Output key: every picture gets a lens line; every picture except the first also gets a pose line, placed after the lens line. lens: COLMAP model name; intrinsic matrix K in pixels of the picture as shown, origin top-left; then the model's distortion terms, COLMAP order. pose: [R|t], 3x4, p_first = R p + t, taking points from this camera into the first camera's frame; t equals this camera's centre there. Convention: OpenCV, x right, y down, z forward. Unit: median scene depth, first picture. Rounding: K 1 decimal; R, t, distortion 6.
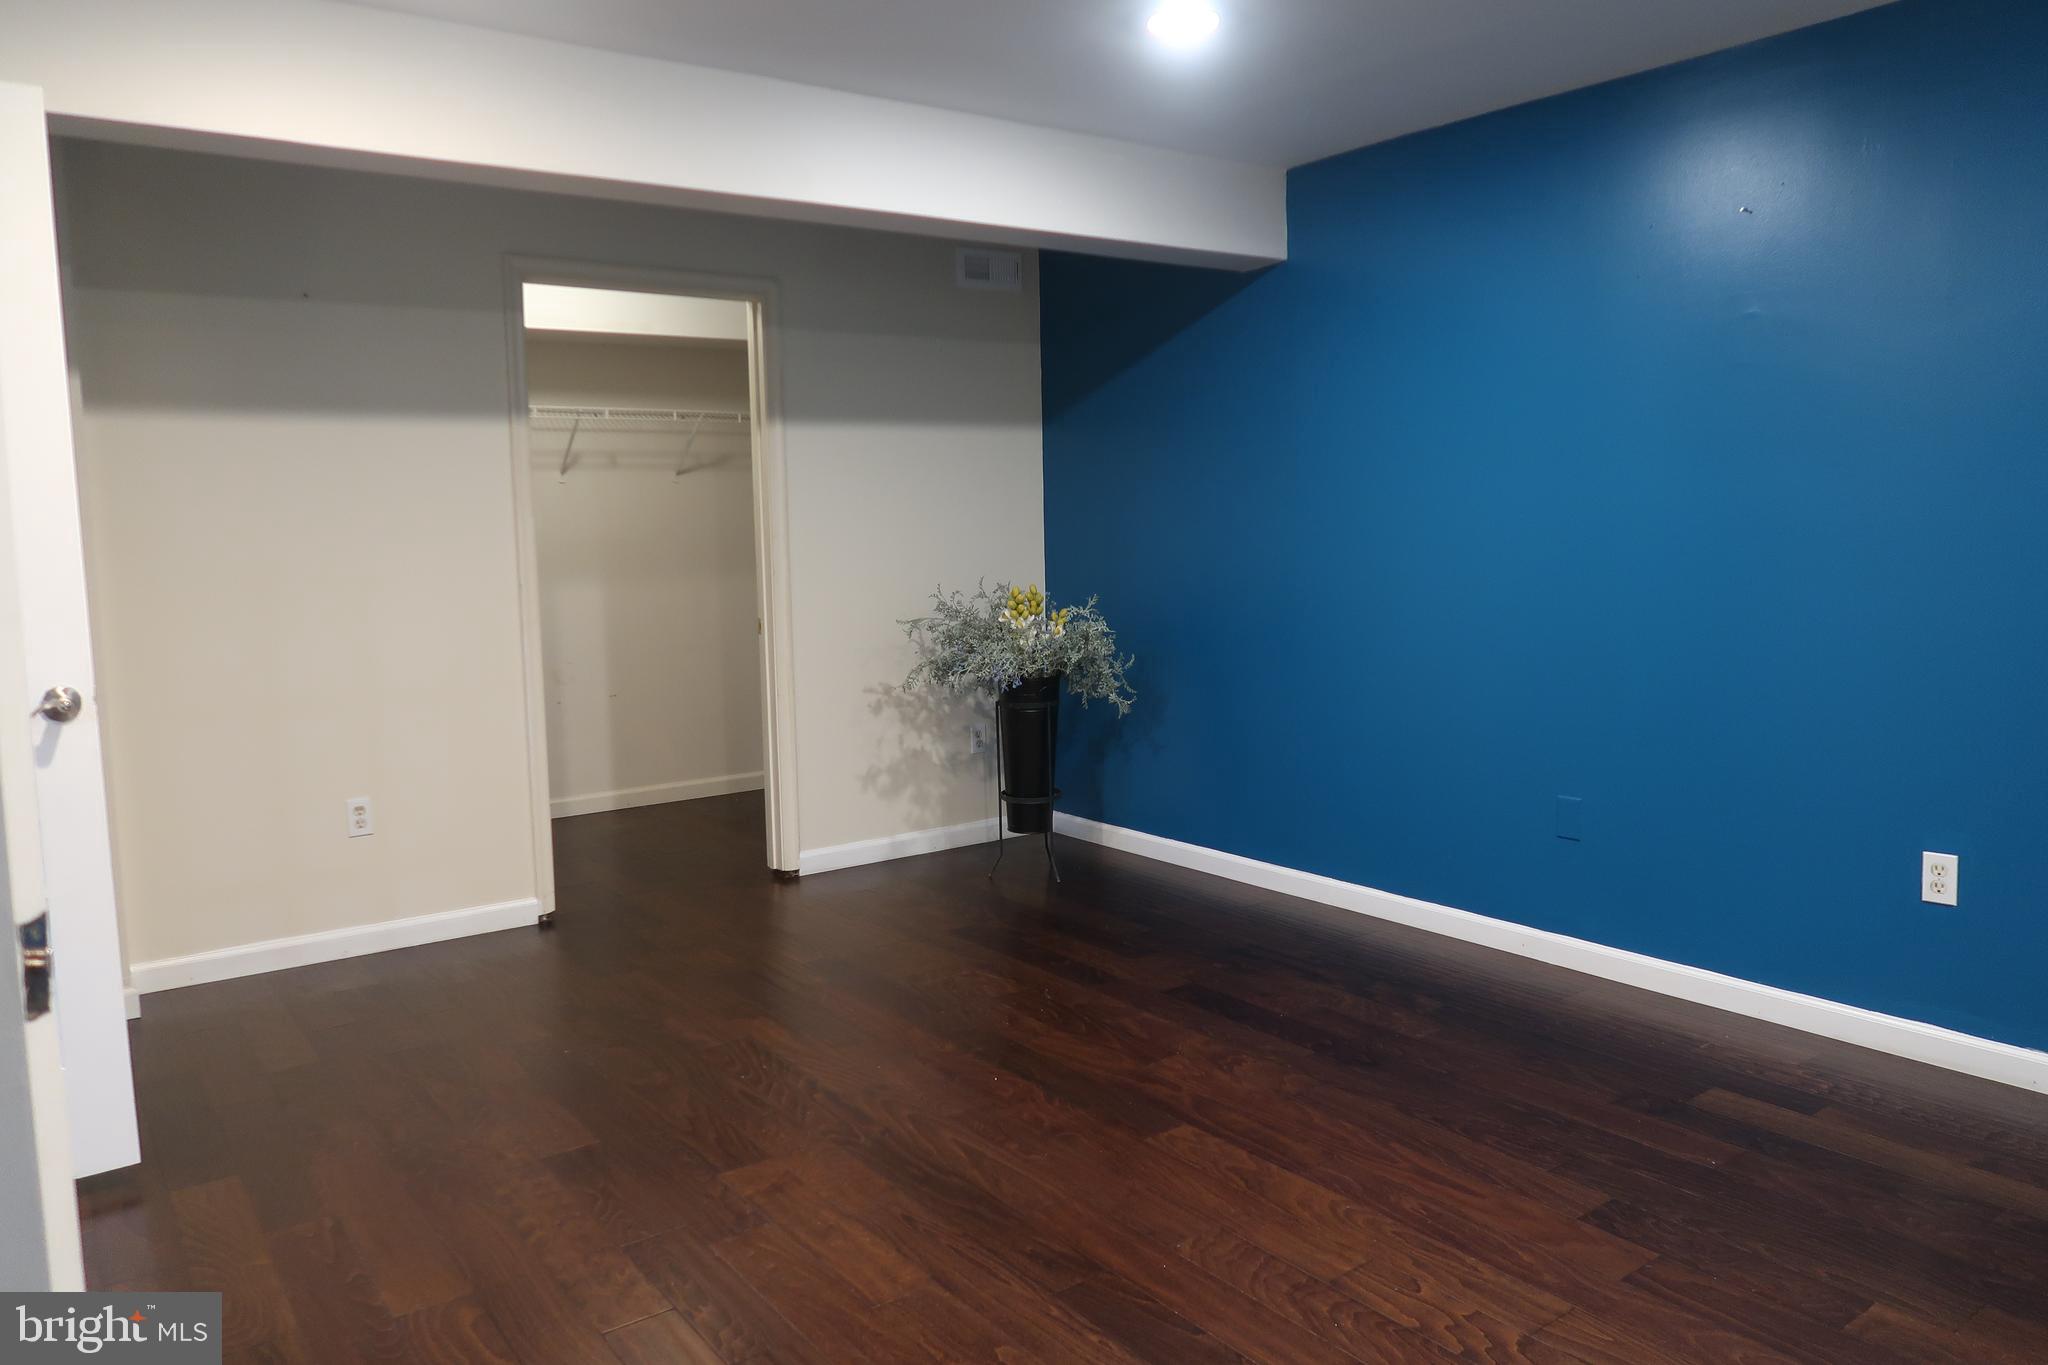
lens RADIAL K [[1425.6, 0, 1011.6], [0, 1425.6, 710.7], [0, 0, 1]] dist [-0.019285, 0.005353]
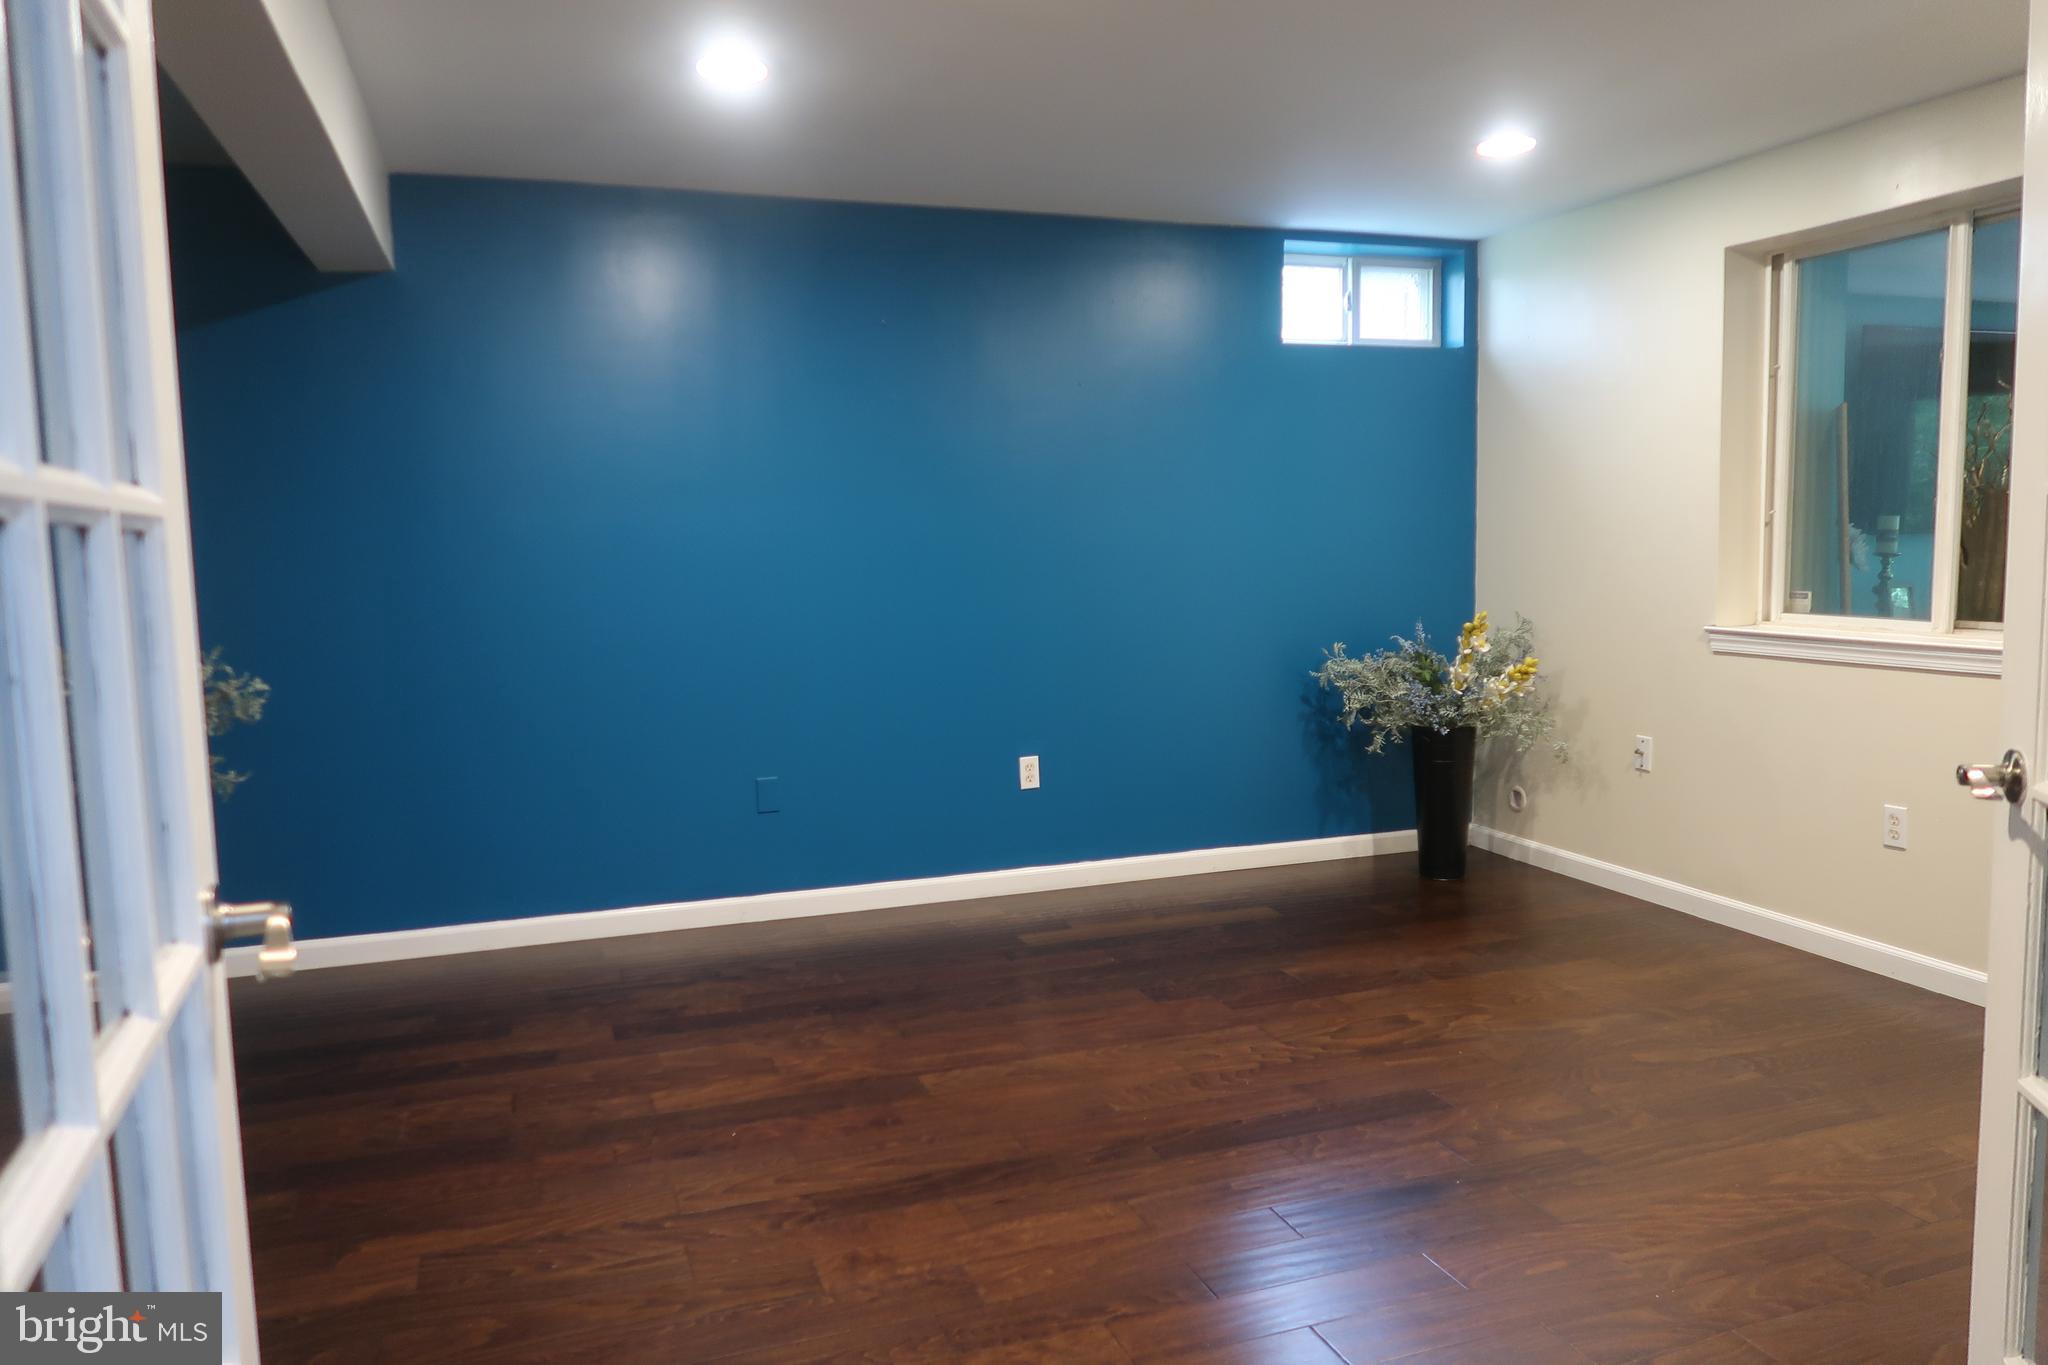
lens RADIAL K [[1425.6, 0, 1028.4], [0, 1425.6, 675.9], [0, 0, 1]] dist [-0.019285, 0.005353]
pose [[0.282088, -0.077661, 0.956240, -0.881560], [0.141444, 0.989193, 0.038611, -0.051224], [-0.948905, 0.124362, 0.290024, 0.540972]]
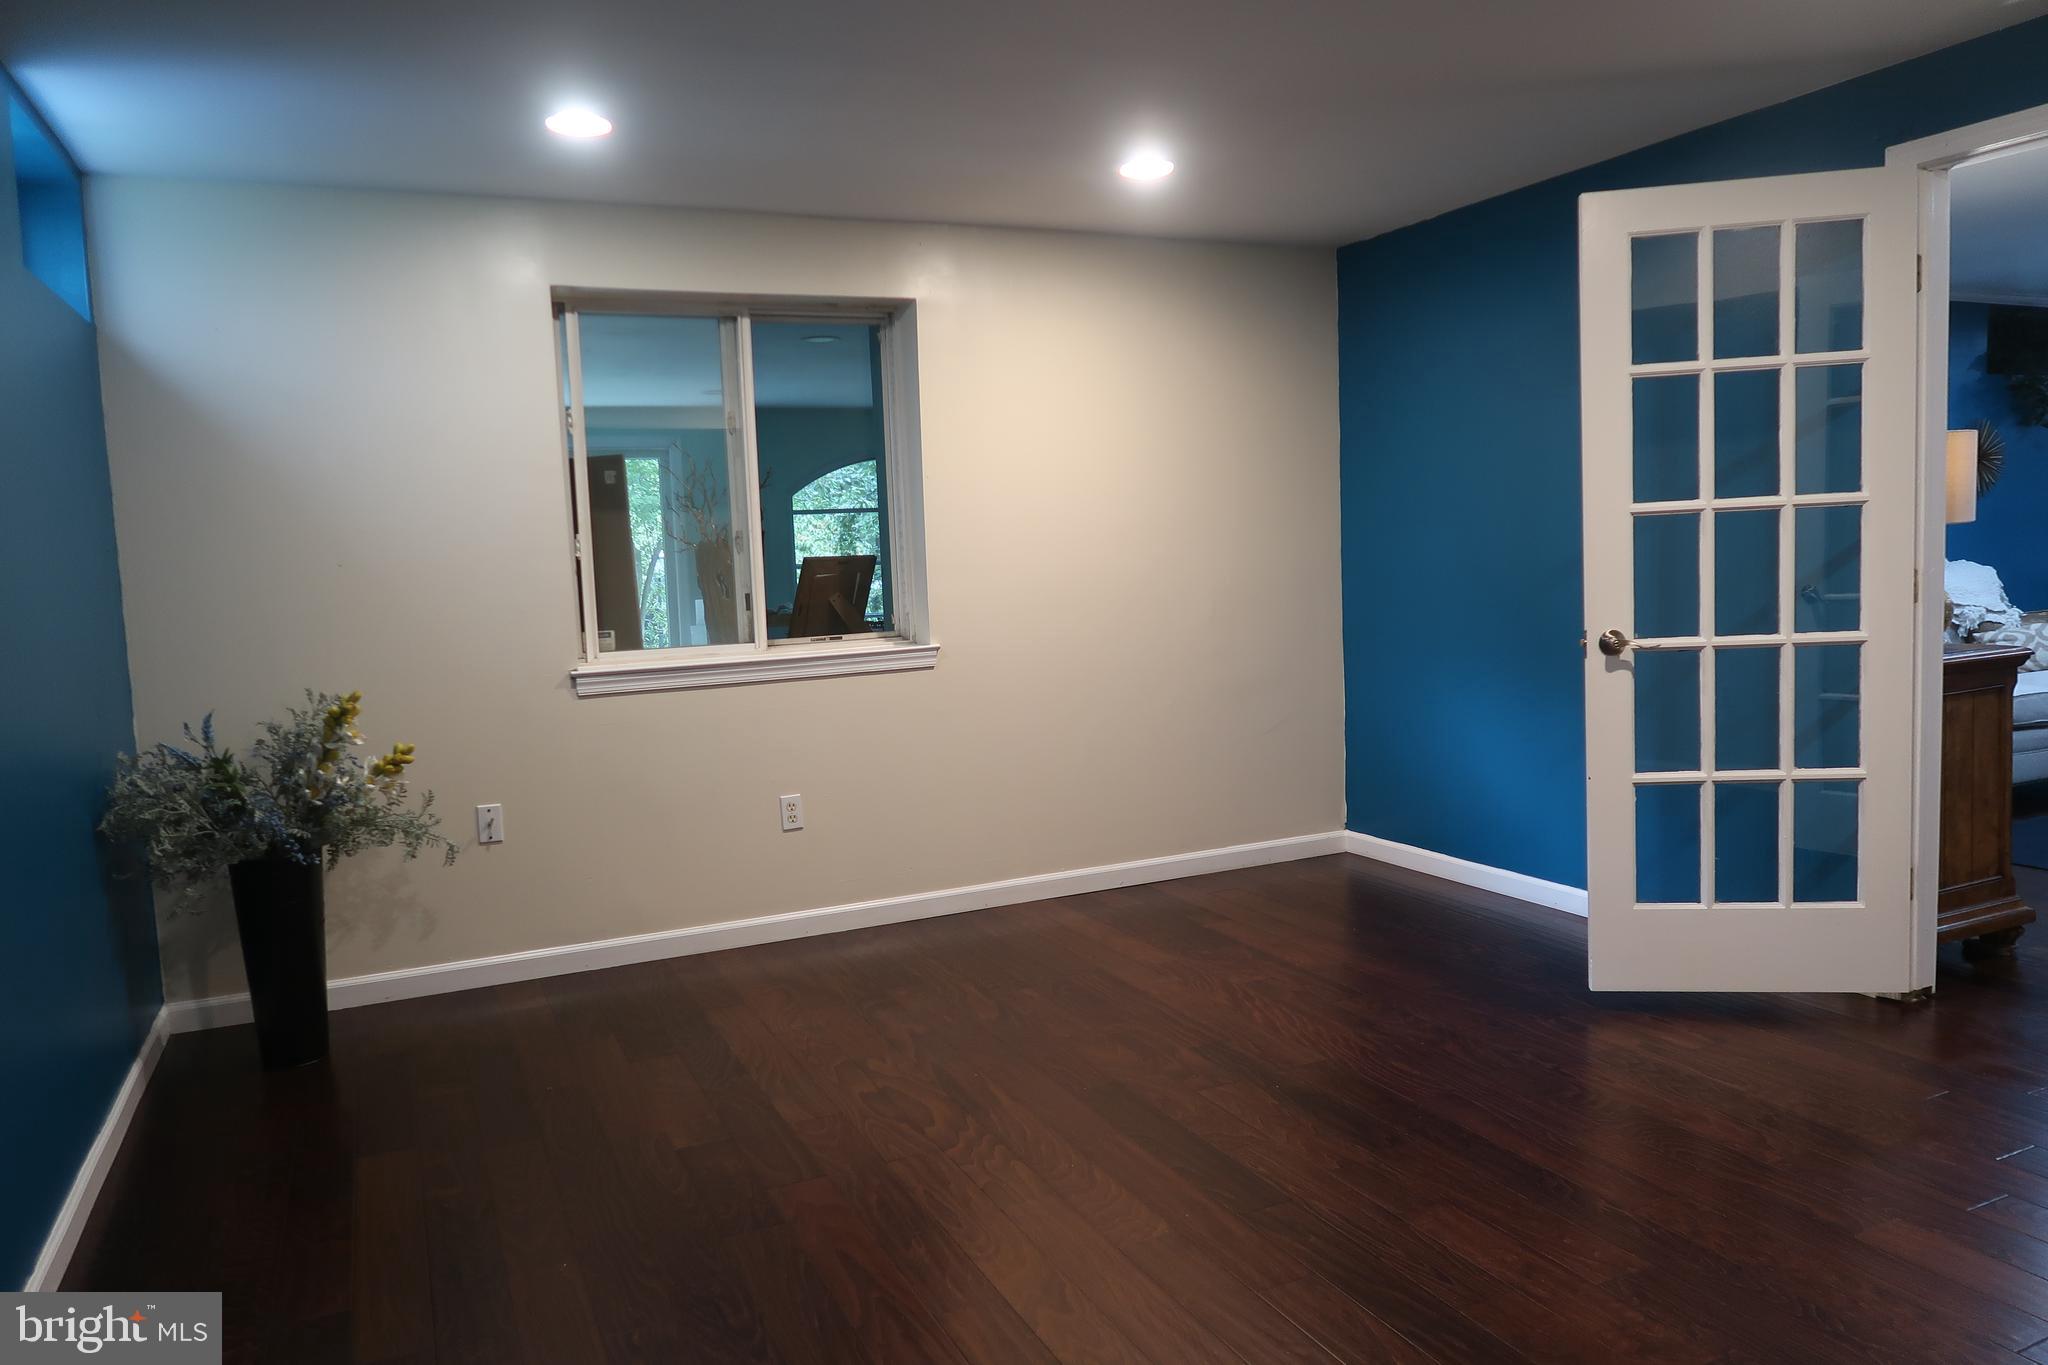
lens RADIAL K [[1425.6, 0, 1014.3], [0, 1425.6, 678.0], [0, 0, 1]] dist [-0.019285, 0.005353]
pose [[-0.978421, 0.043025, 0.202092, -0.001849], [0.088637, 0.970912, 0.222427, -0.219346], [-0.186643, 0.235540, -0.953774, 1.579314]]
